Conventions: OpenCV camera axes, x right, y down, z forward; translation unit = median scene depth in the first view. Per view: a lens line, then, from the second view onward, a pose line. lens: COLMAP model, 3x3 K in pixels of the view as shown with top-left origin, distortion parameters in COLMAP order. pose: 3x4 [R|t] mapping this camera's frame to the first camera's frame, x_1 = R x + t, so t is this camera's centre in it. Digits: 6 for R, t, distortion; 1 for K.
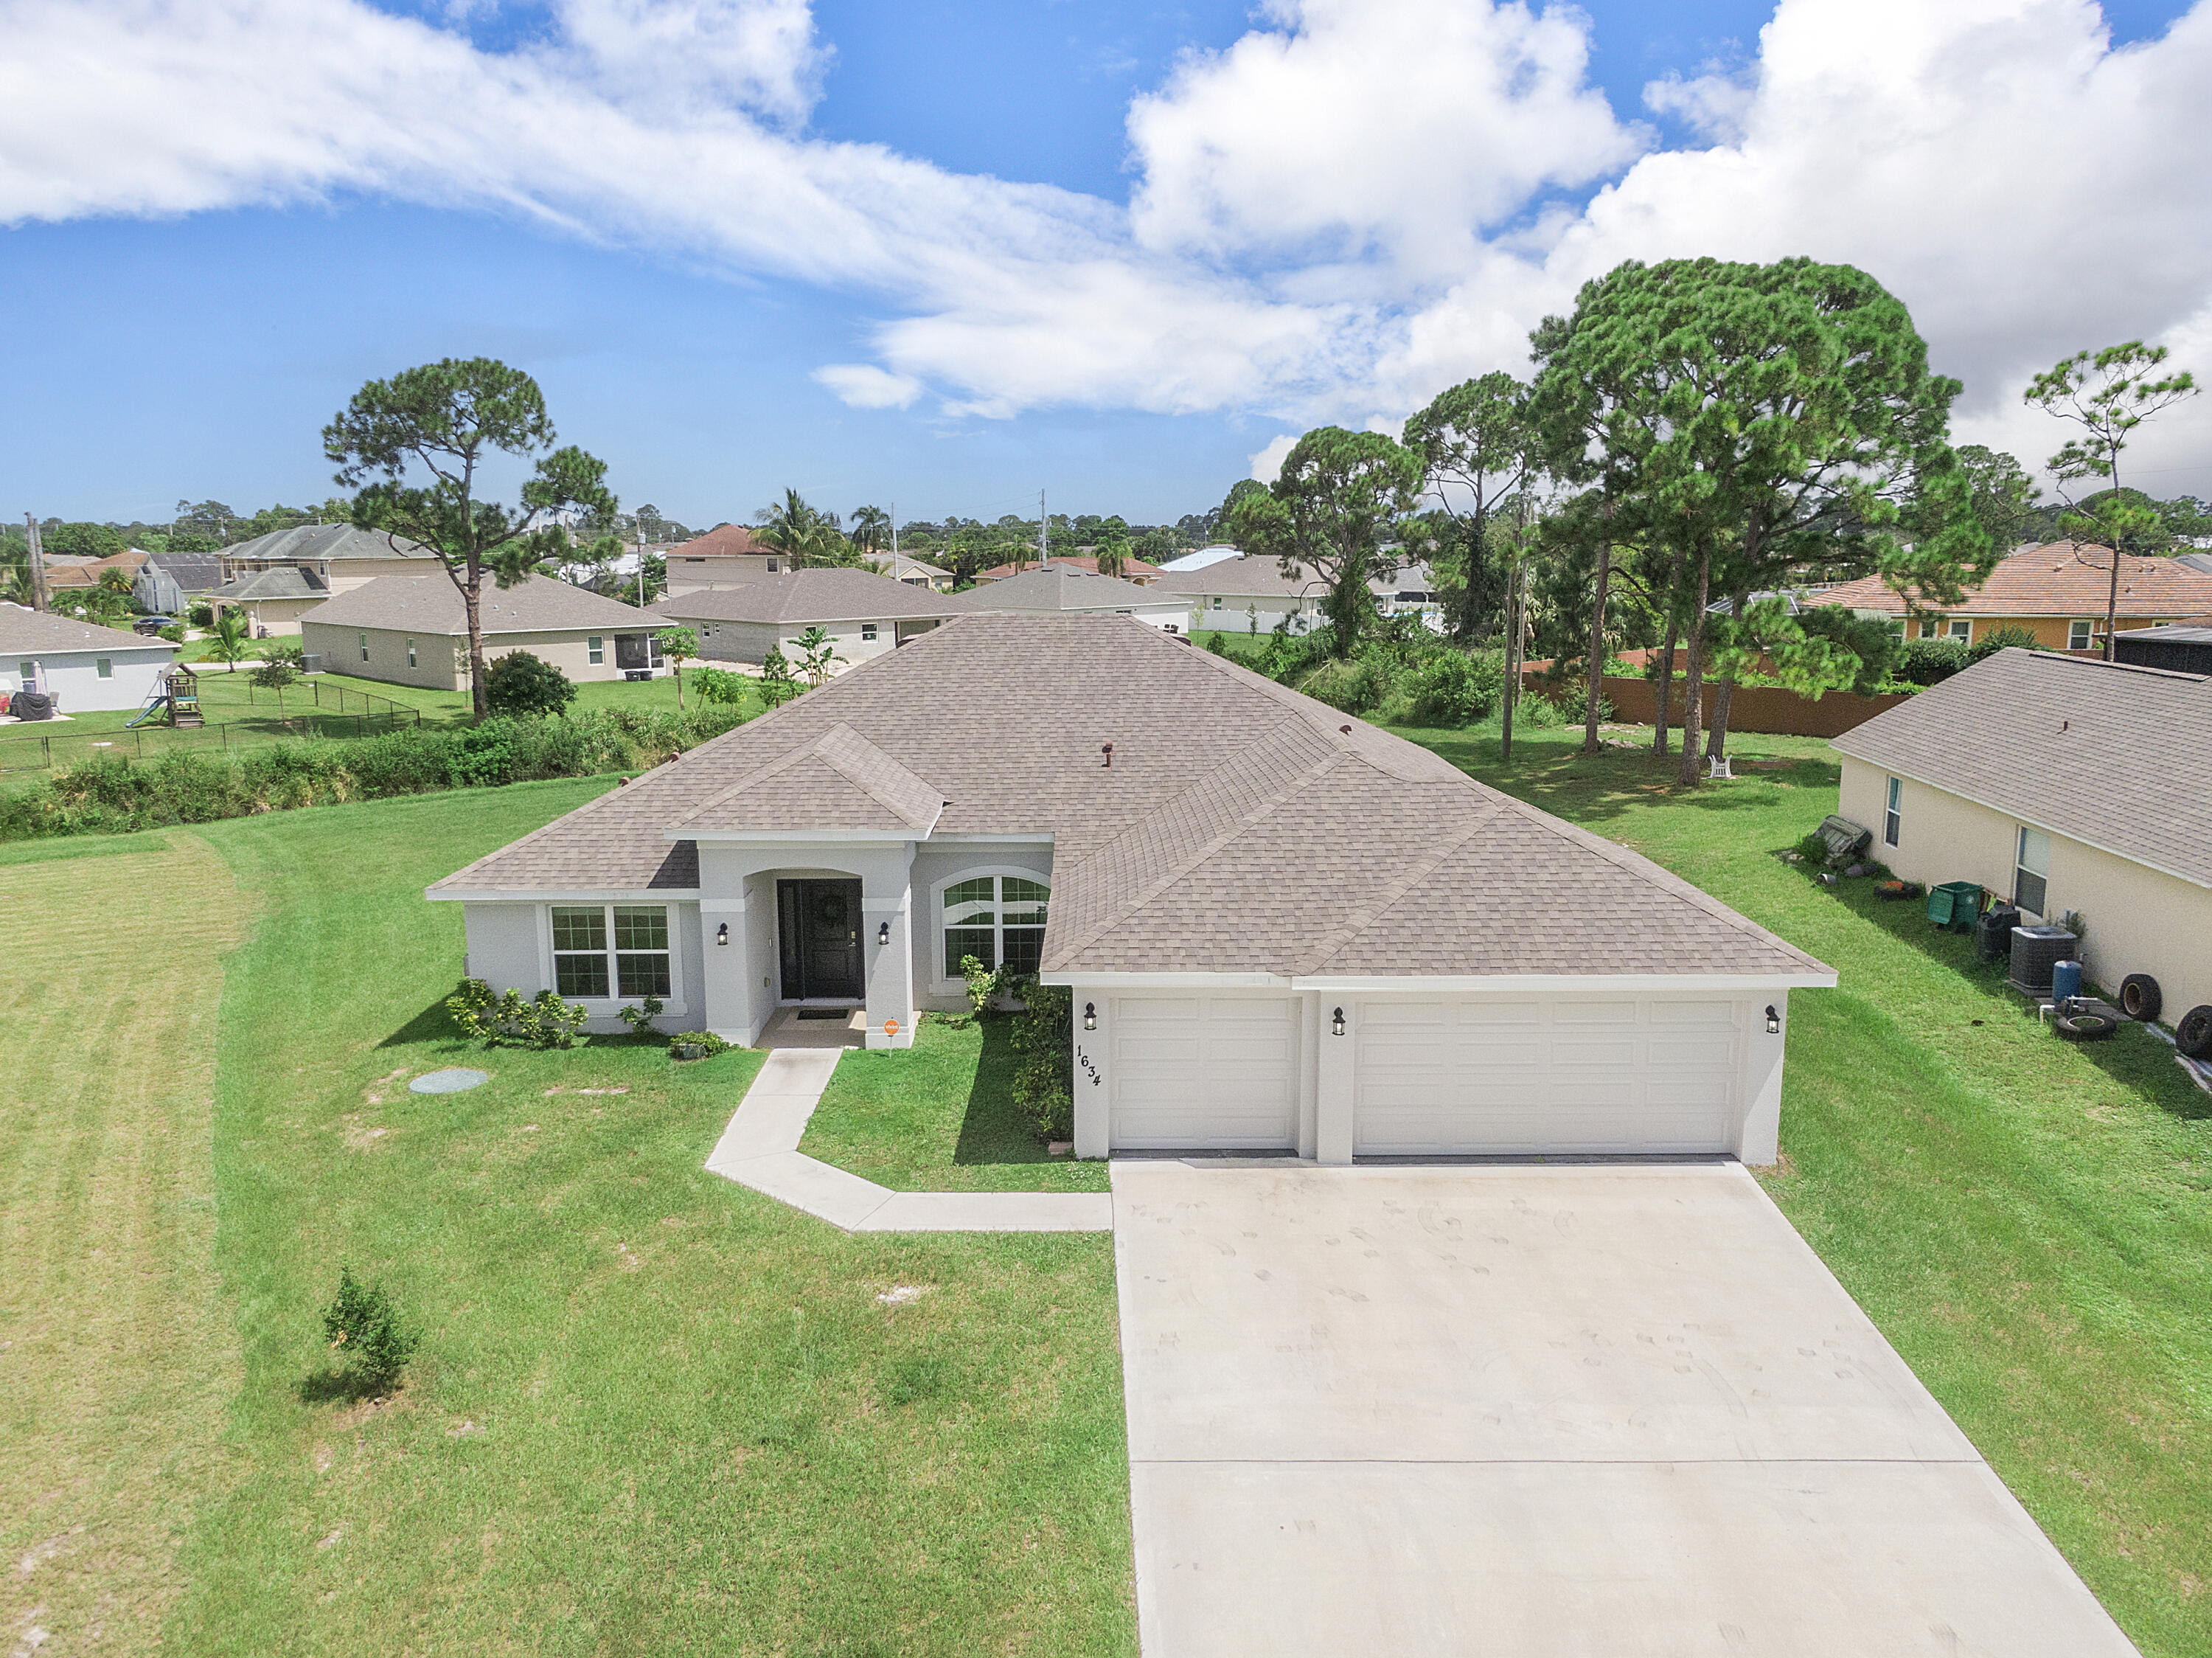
lens RADIAL K [[1616.1, 0, 1119.5], [0, 1616.1, 824.8], [0, 0, 1]] dist [0.053148, -0.081077]
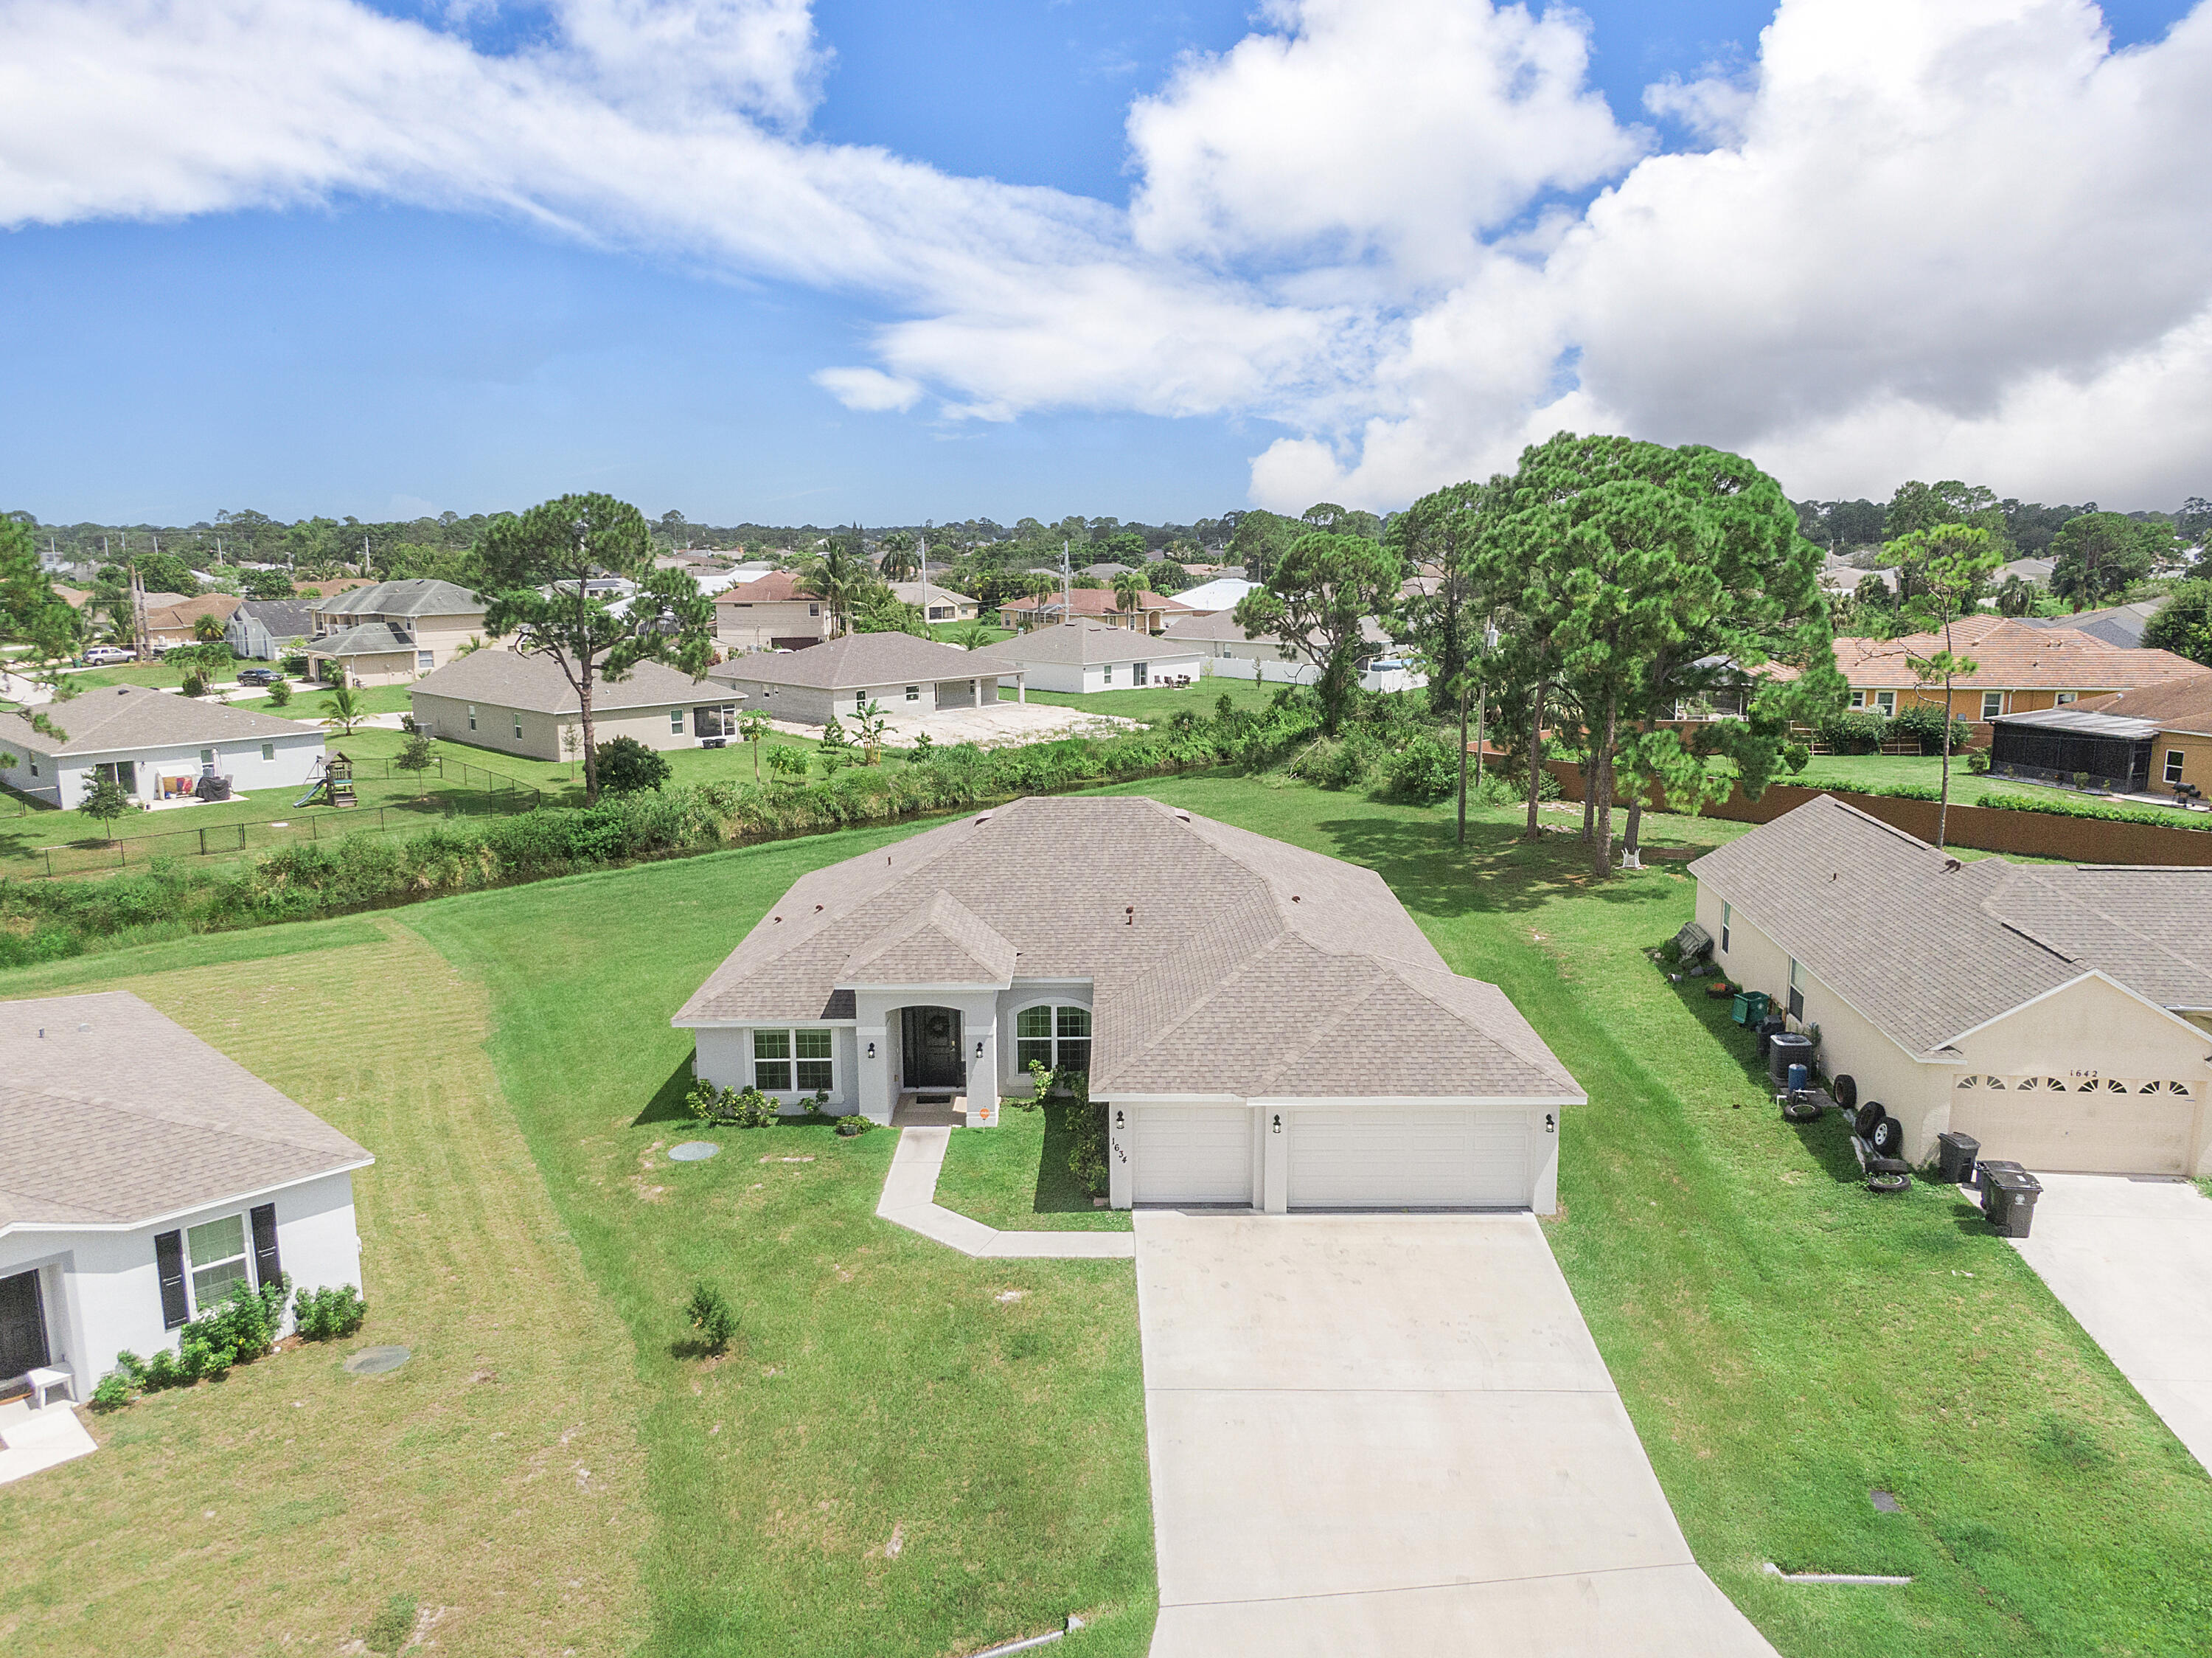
lens RADIAL K [[1608.7, 0, 1123.1], [0, 1608.7, 830.2], [0, 0, 1]] dist [0.082722, -0.154724]
pose [[0.999969, 0.000387, -0.007881, -0.002473], [-0.000324, 0.999967, 0.008070, -0.142736], [0.007884, -0.008067, 0.999936, -0.463585]]
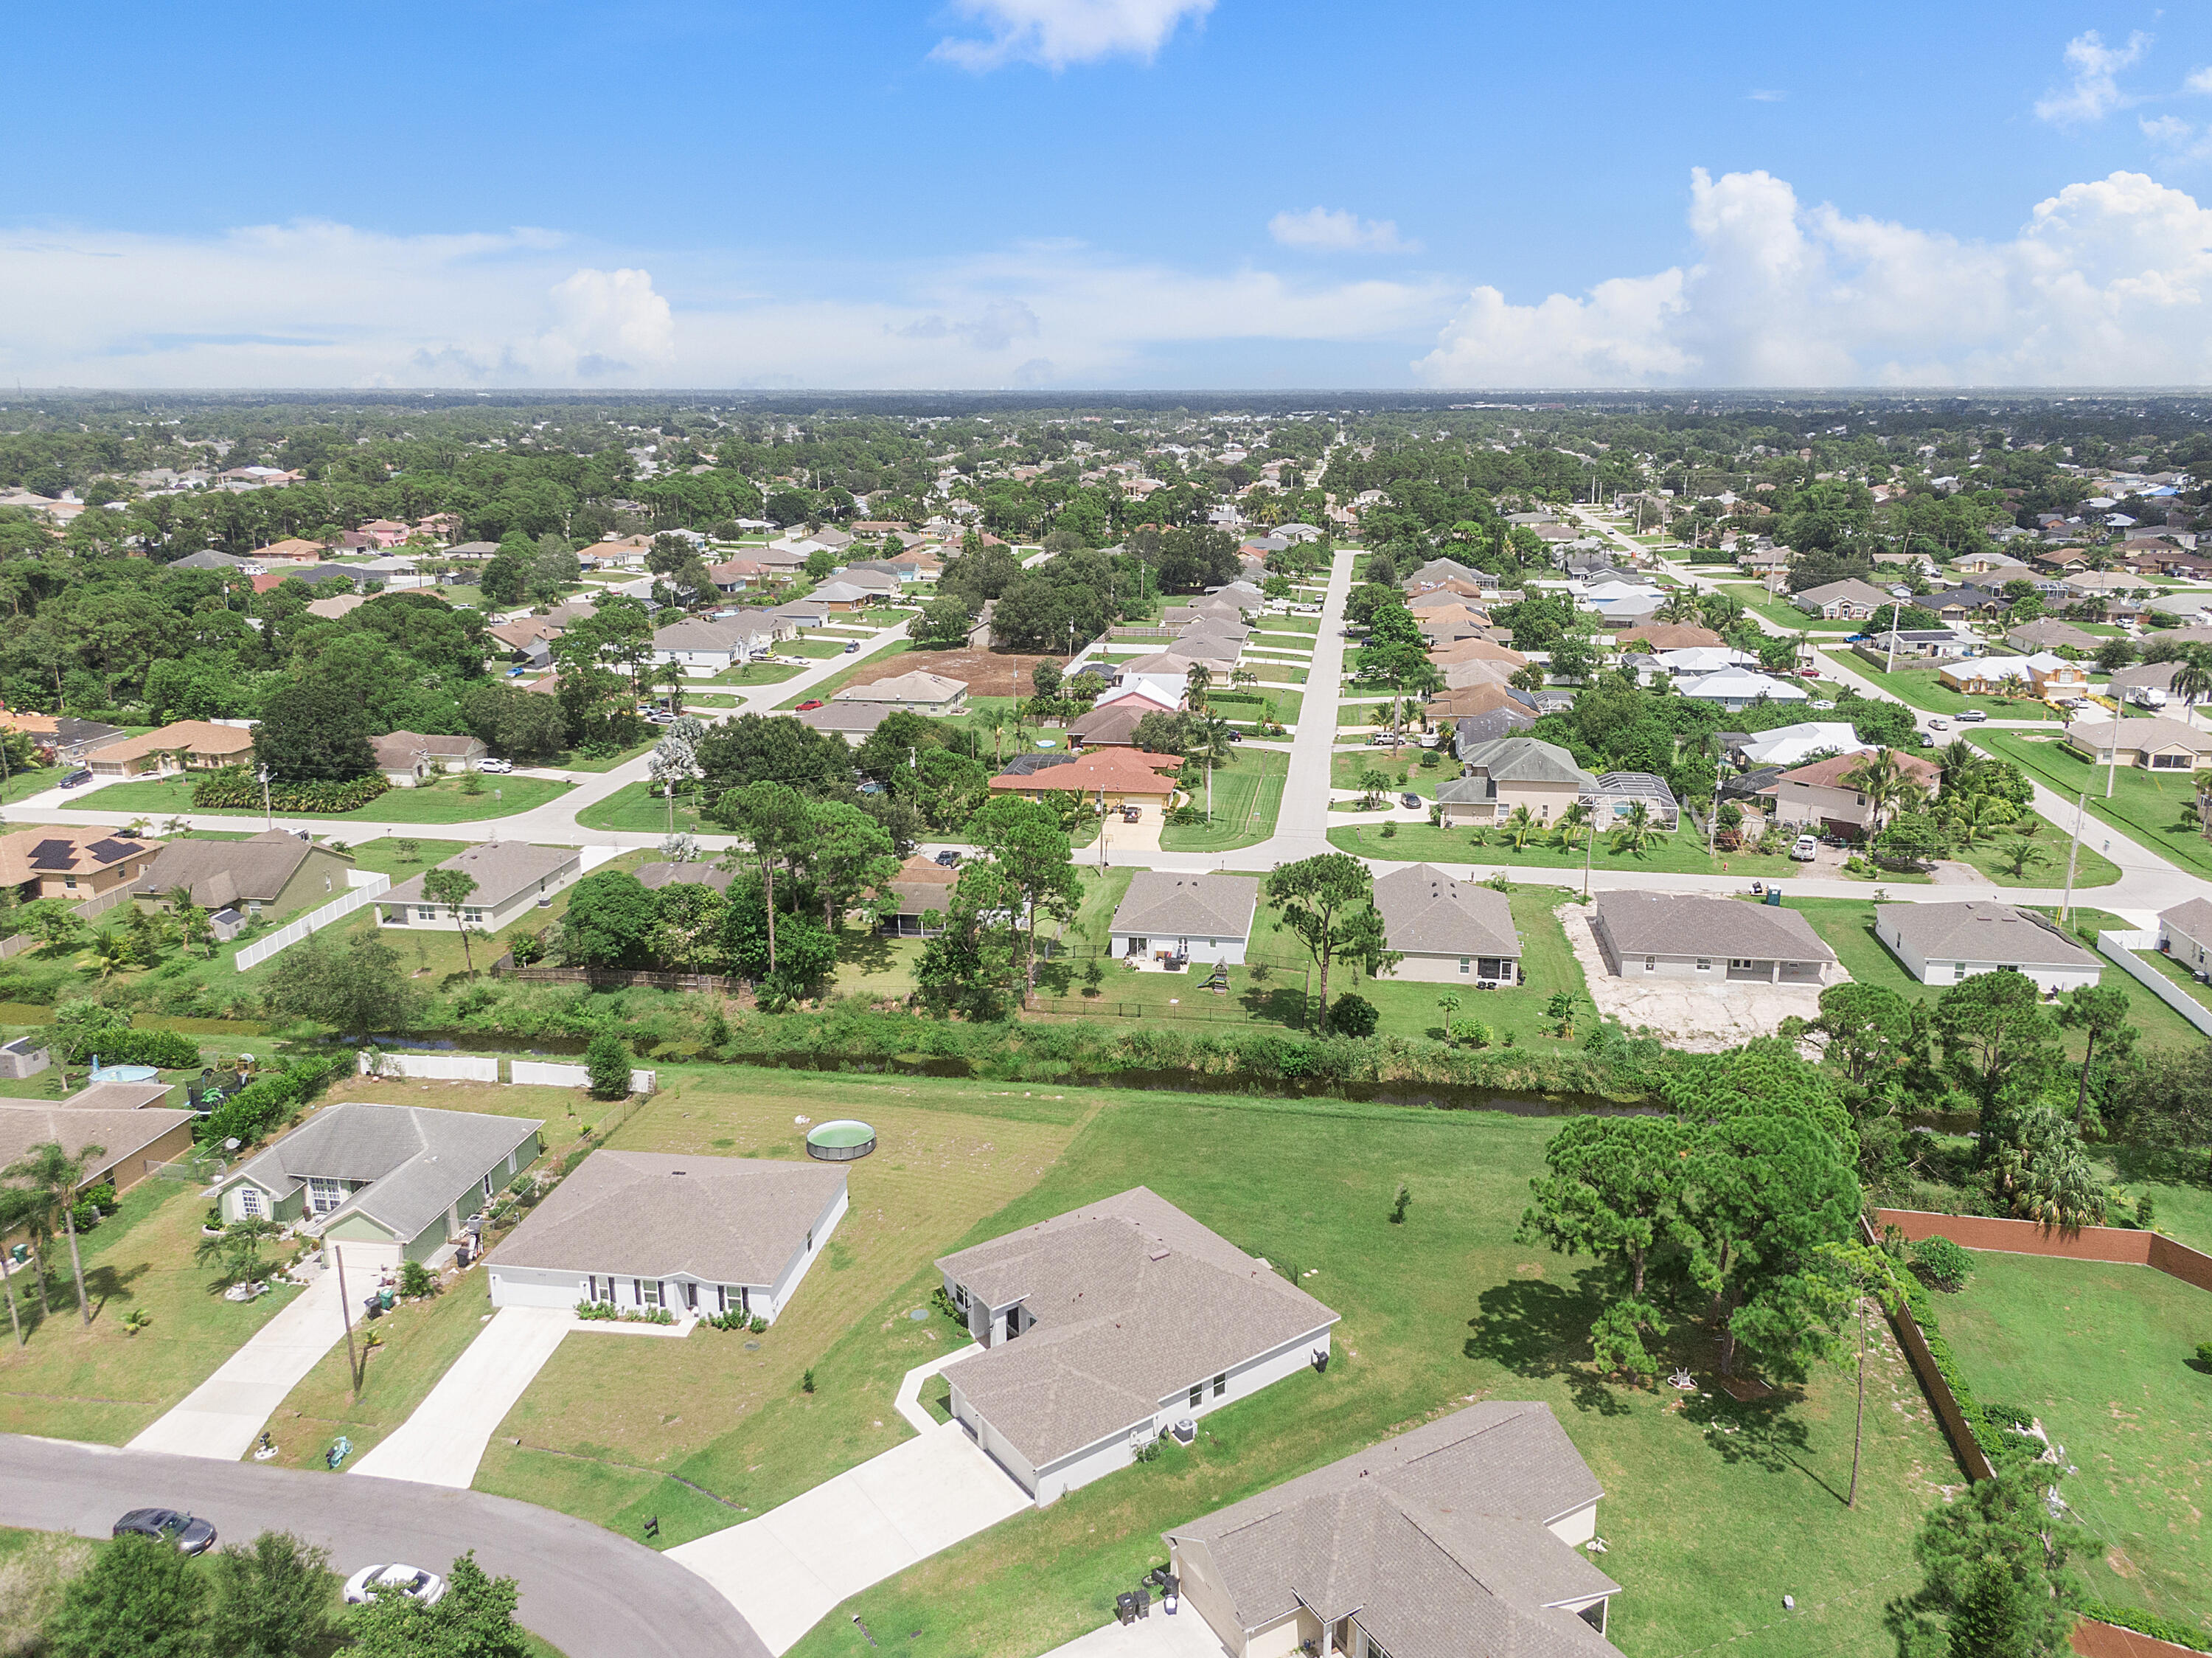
lens RADIAL K [[1616.1, 0, 1119.5], [0, 1616.1, 824.8], [0, 0, 1]] dist [0.053148, -0.081077]
pose [[0.581437, 0.213918, -0.784965, 2.557392], [-0.142127, 0.976686, 0.160889, -1.609751], [0.801081, 0.018018, 0.598285, -0.932726]]
